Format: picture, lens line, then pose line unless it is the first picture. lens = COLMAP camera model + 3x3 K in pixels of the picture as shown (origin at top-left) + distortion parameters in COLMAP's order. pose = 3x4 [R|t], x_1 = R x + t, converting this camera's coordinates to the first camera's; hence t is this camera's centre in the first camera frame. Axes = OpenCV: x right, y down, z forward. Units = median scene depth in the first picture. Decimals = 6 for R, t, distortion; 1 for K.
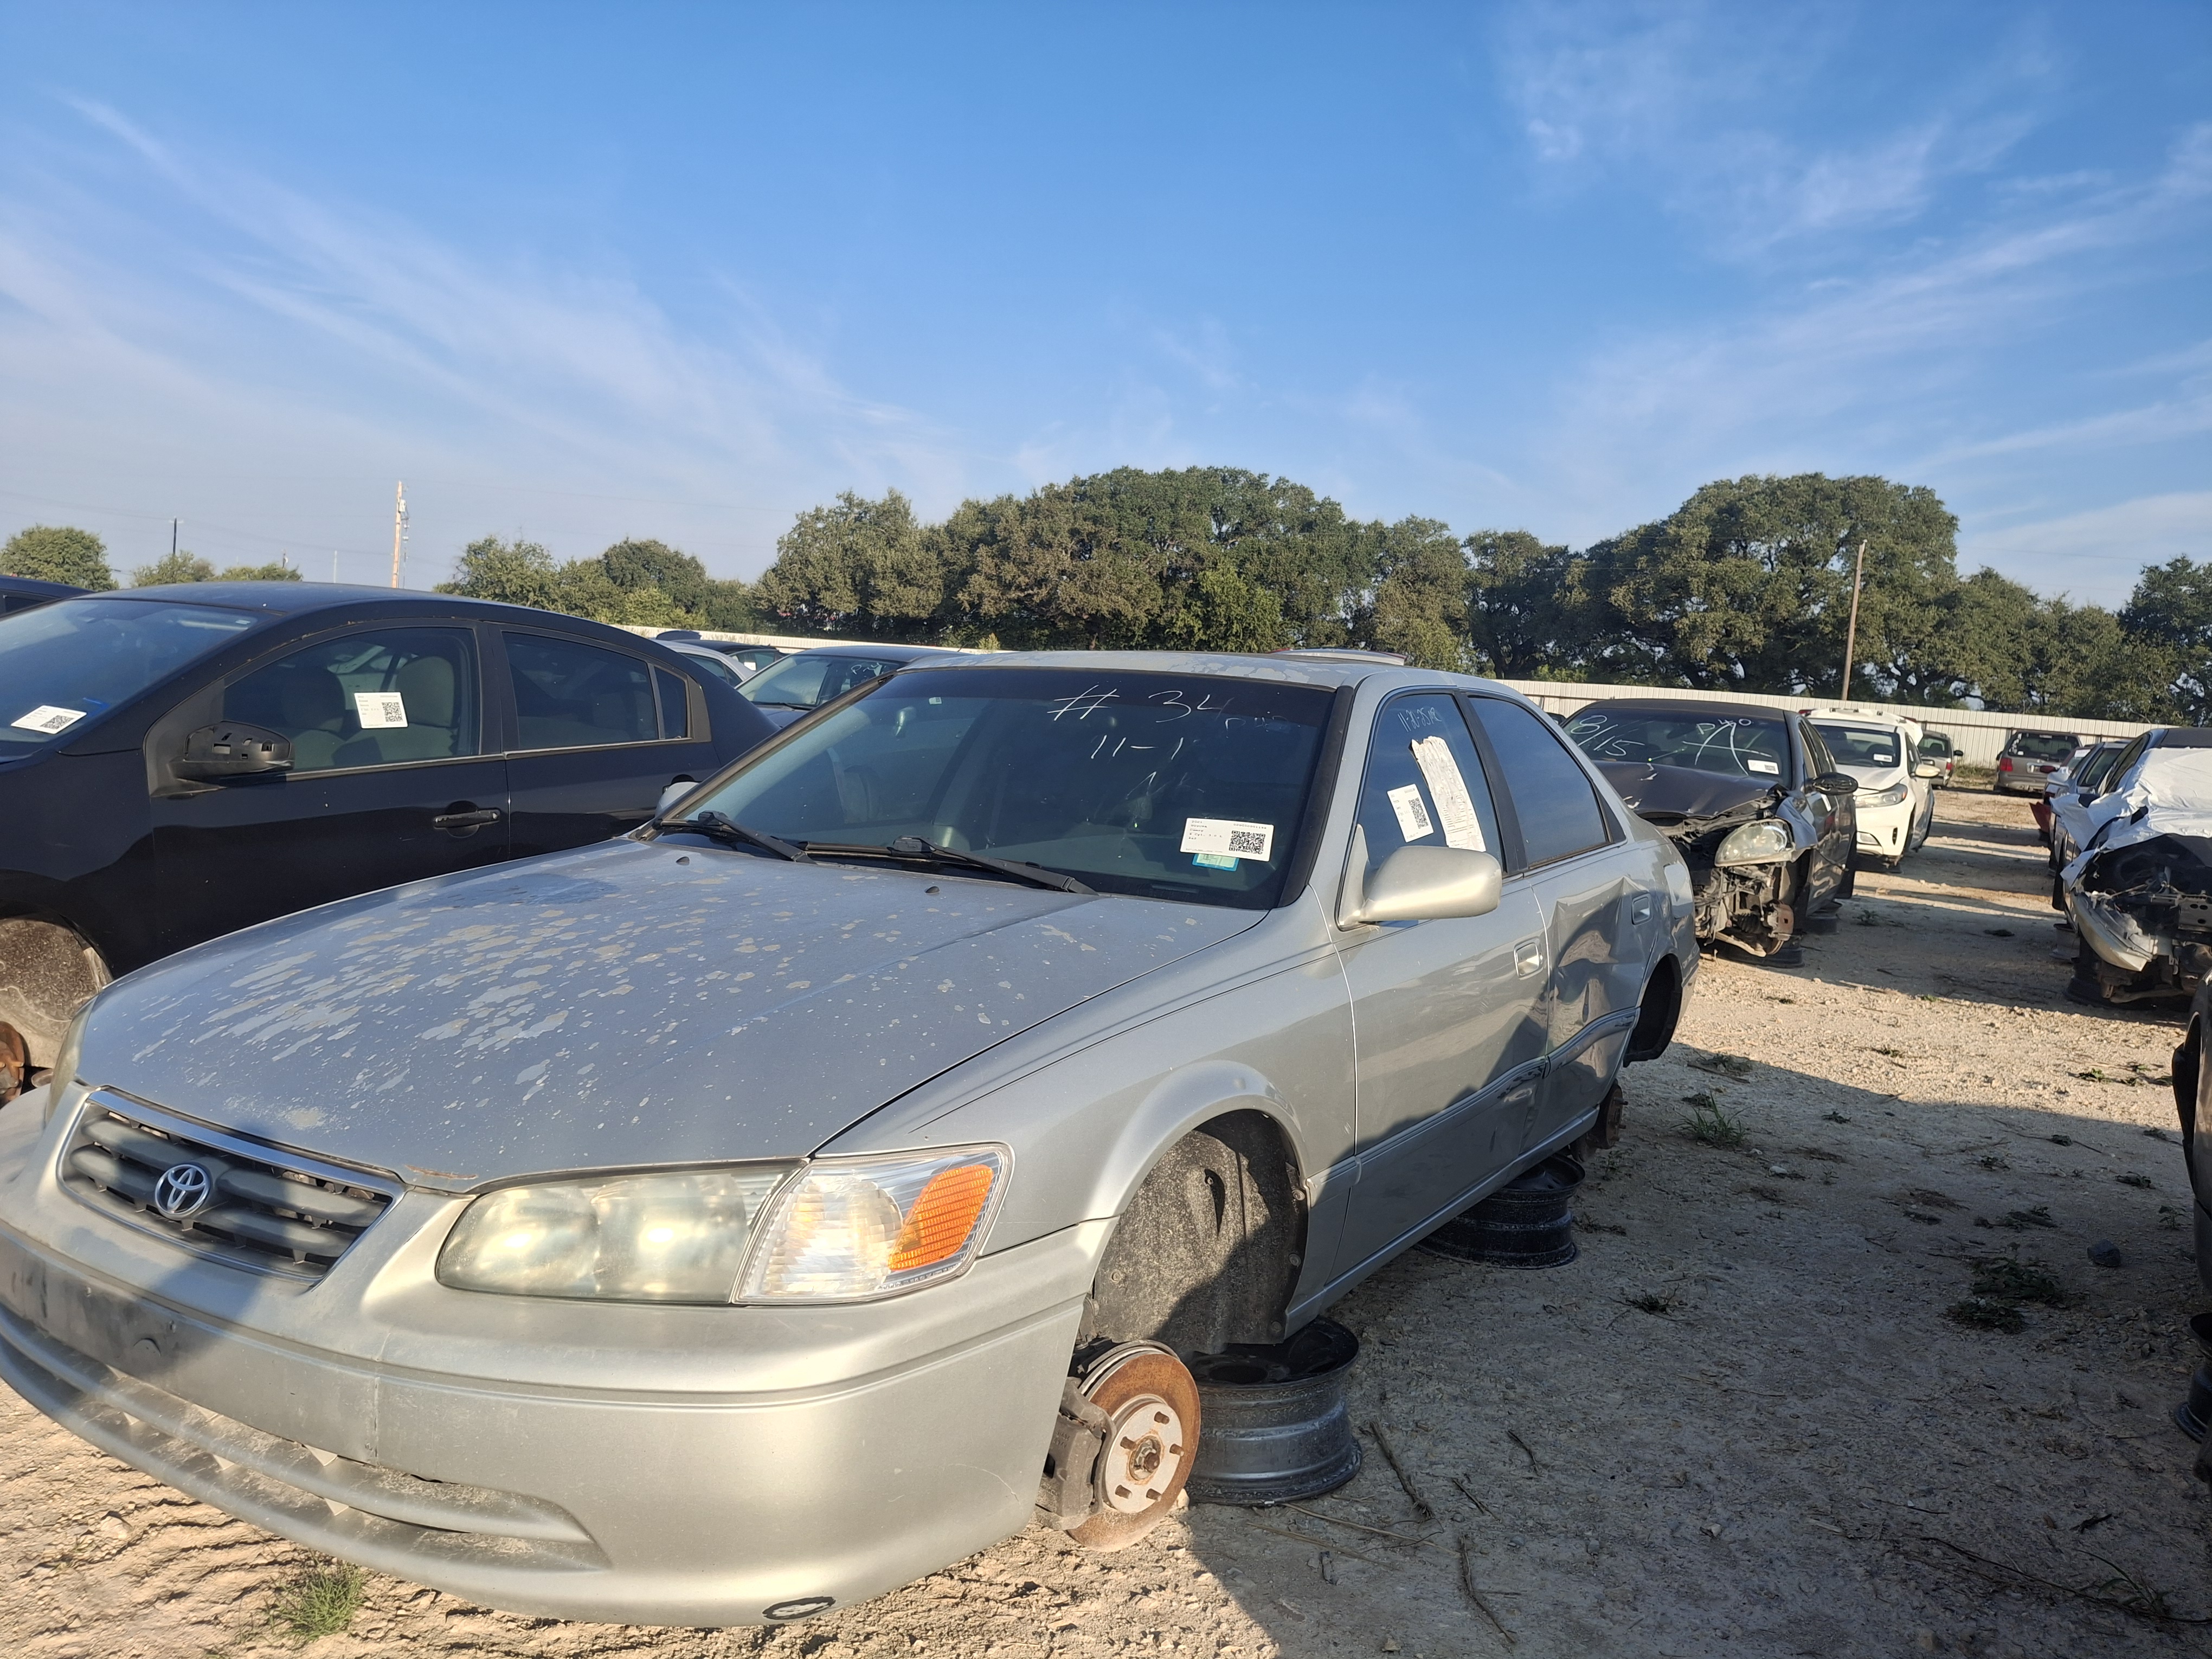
lens RADIAL K [[1722.5, 0, 1076.3], [0, 1722.5, 886.9], [0, 0, 1]] dist [0.048328, -0.103167]
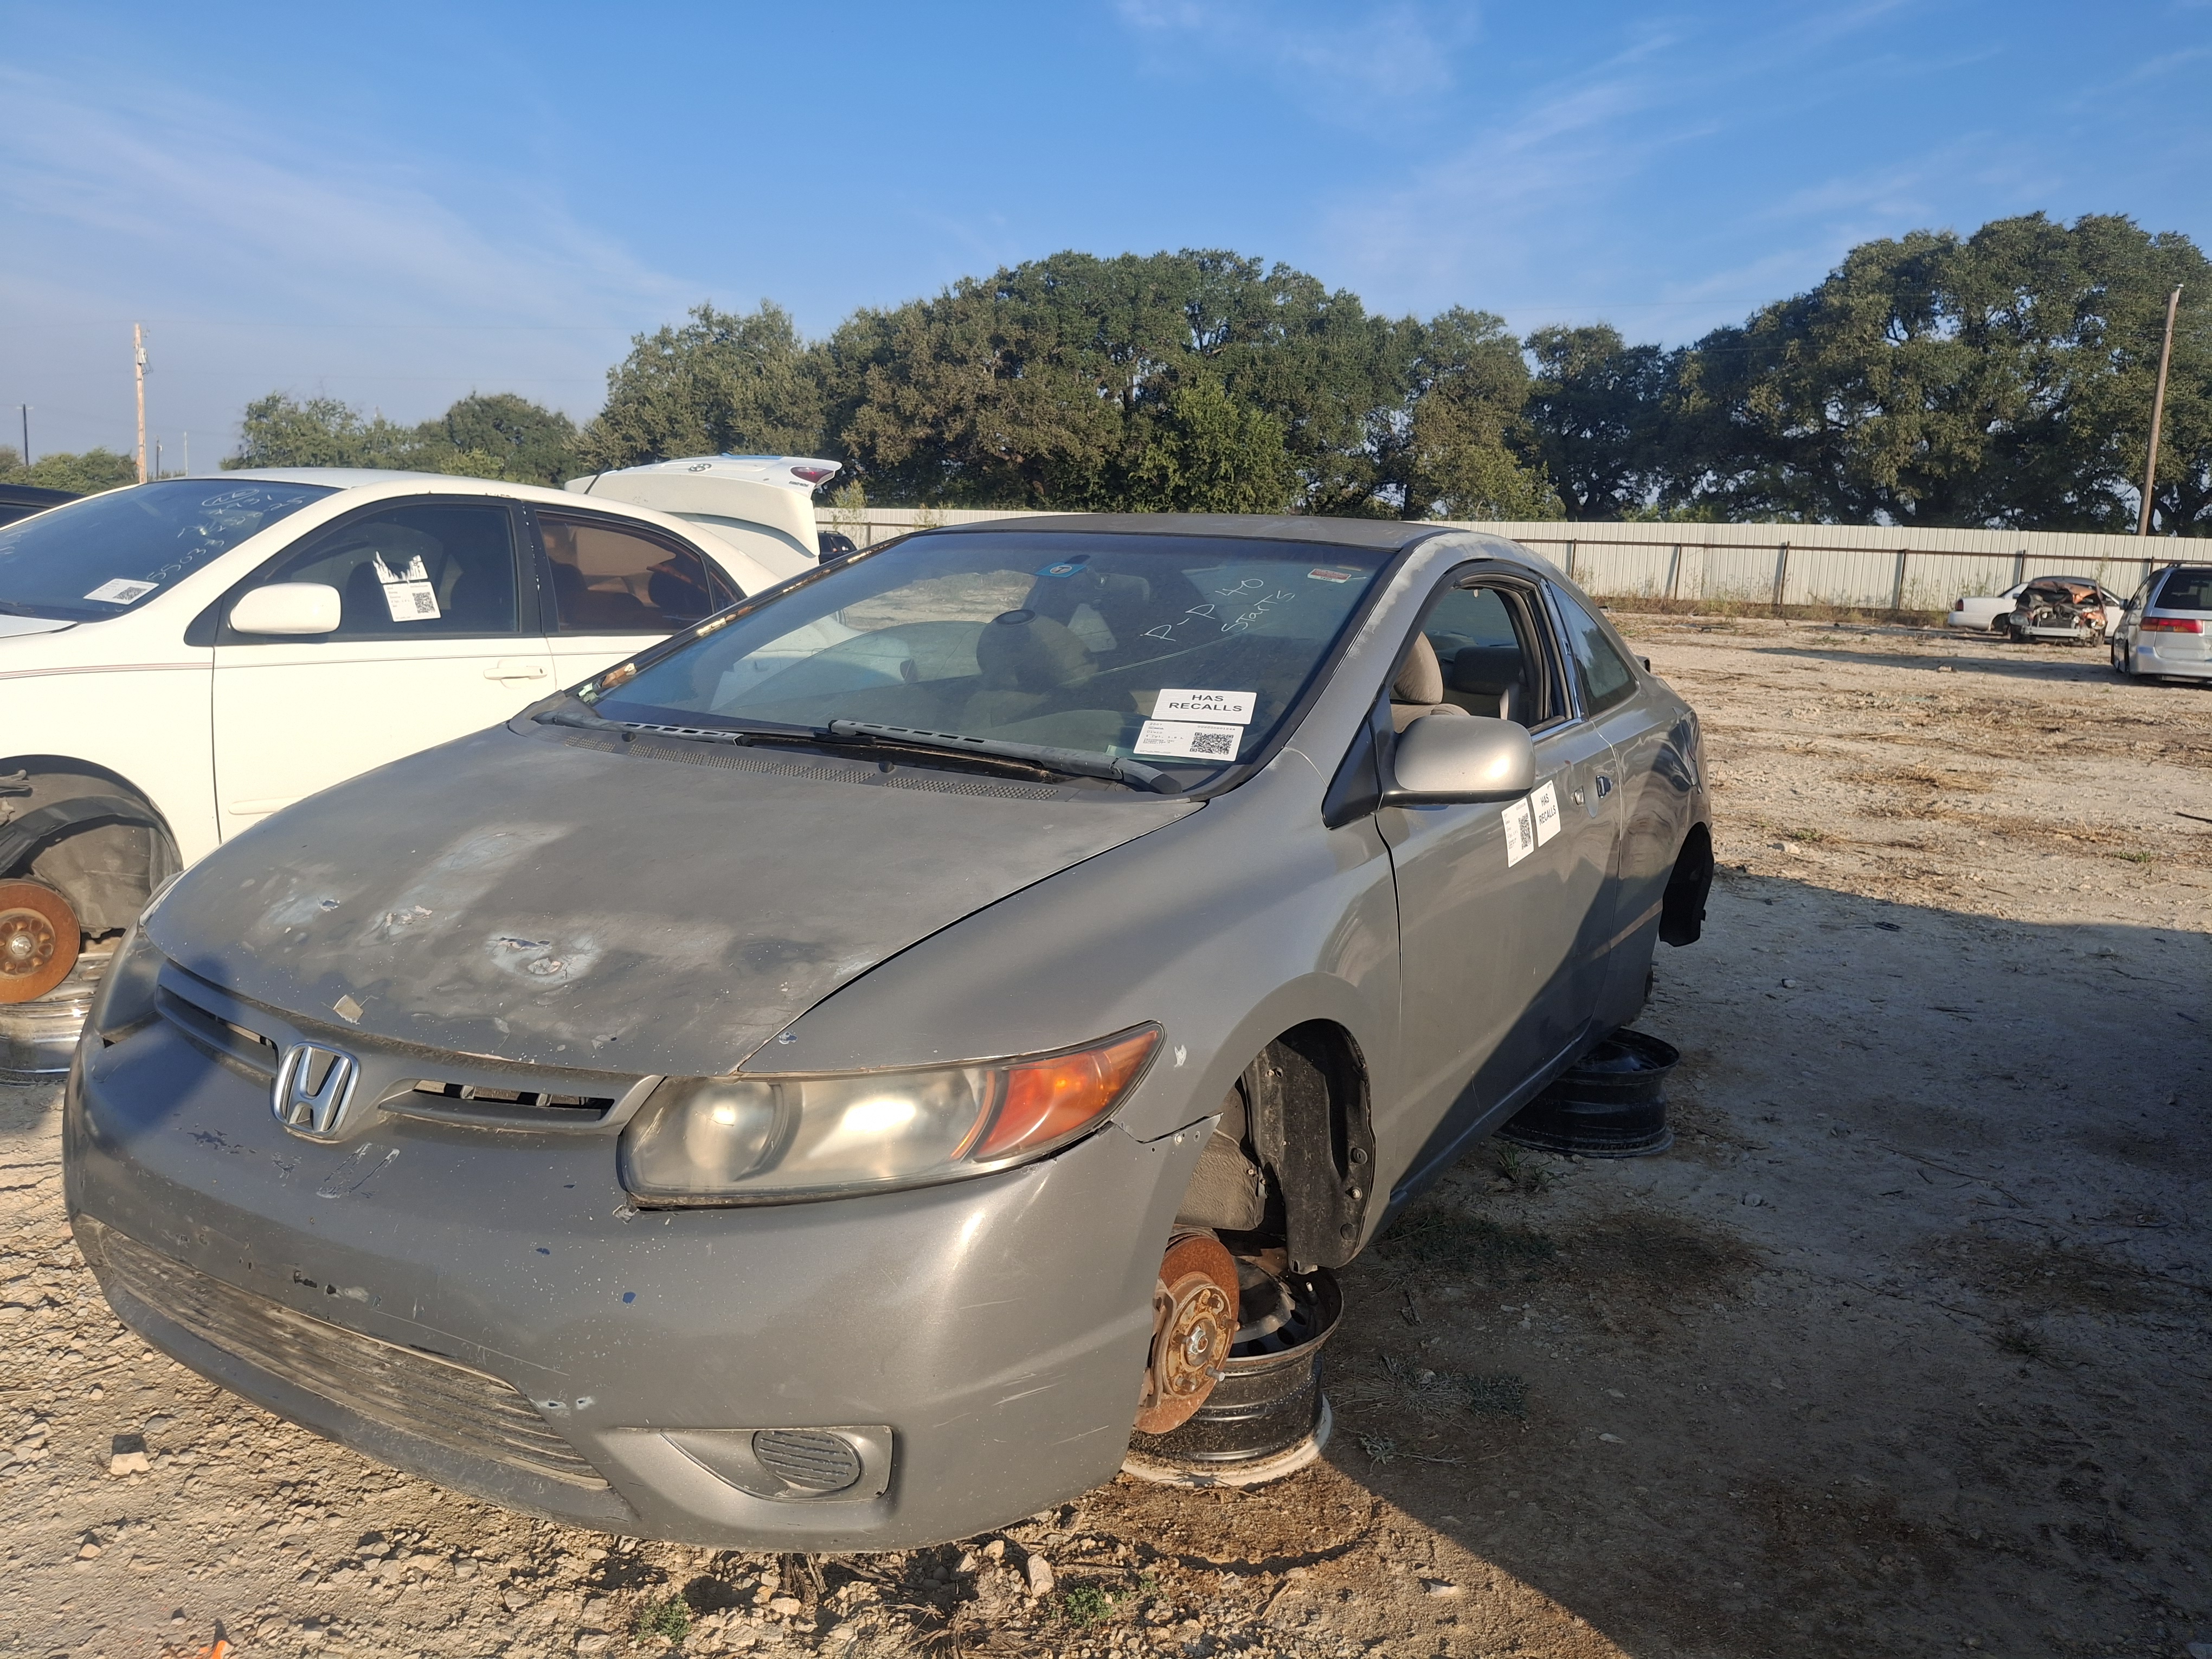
lens RADIAL K [[1722.5, 0, 1103.3], [0, 1722.5, 863.9], [0, 0, 1]] dist [0.048328, -0.103167]
pose [[0.999273, -0.037752, 0.005255, 0.030739], [0.037373, 0.997530, 0.059470, -0.027189], [-0.007488, -0.059230, 0.998216, 0.255099]]
